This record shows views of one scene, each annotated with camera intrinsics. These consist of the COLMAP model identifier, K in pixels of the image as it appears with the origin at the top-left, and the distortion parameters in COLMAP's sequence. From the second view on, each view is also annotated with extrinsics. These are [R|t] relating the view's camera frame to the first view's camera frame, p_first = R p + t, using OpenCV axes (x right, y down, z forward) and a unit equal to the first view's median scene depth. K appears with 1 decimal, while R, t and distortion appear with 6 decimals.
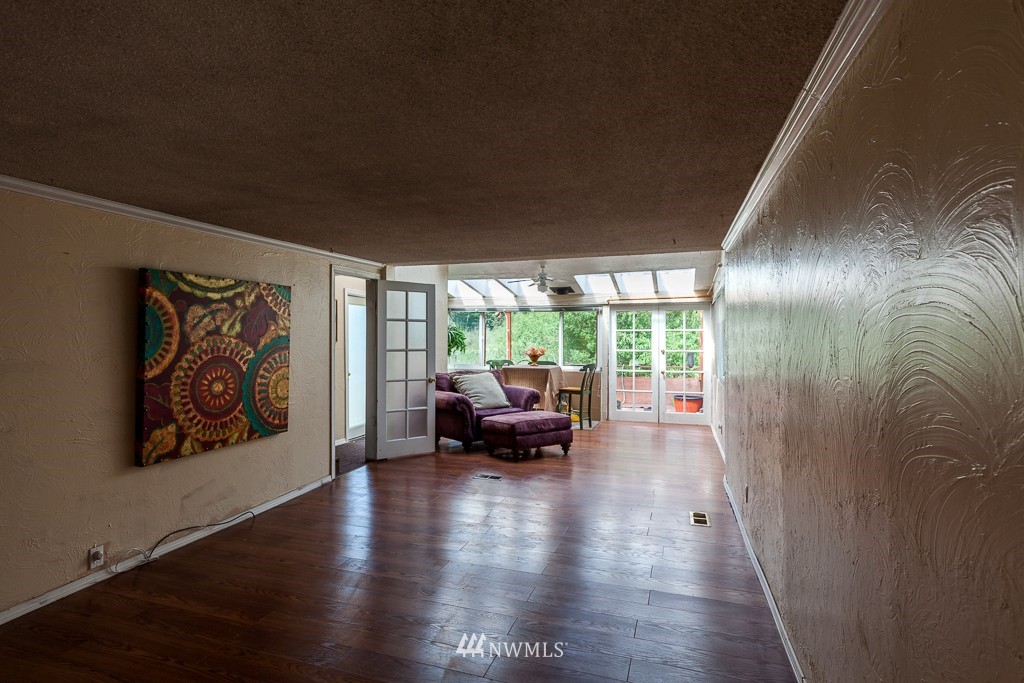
lens RADIAL K [[513.9, 0, 511.7], [0, 513.9, 336.8], [0, 0, 1]] dist [0.025149, -0.000184]
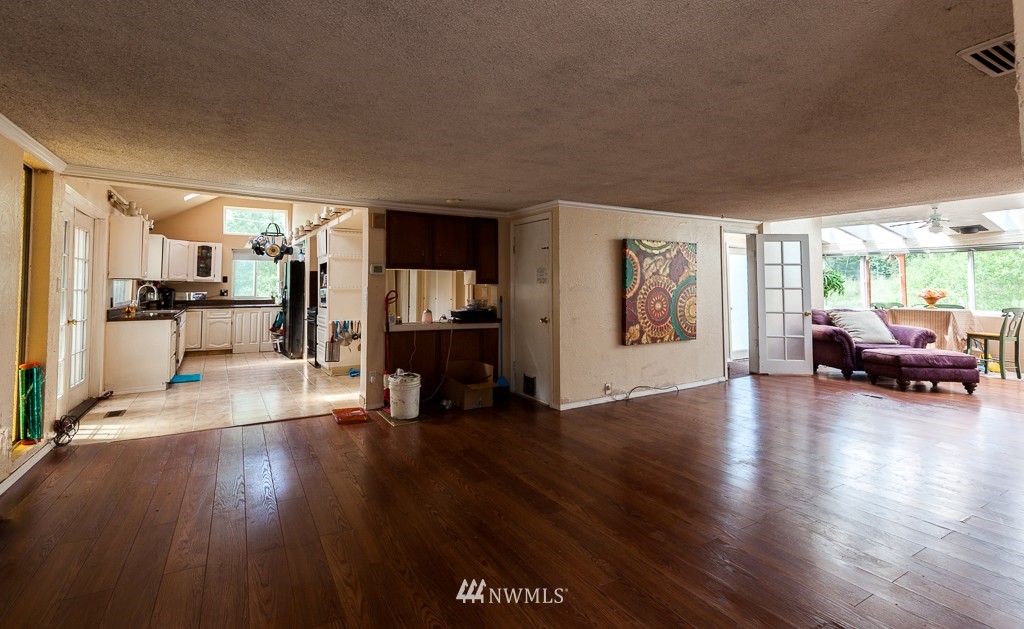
lens RADIAL K [[464.4, 0, 501.9], [0, 464.4, 264.2], [0, 0, 1]] dist [0.002691, 0.000428]
pose [[0.743622, -0.033379, -0.667767, 0.043337], [-0.000162, 0.998744, -0.050104, 0.023905], [0.668601, 0.037366, 0.742682, -0.296590]]
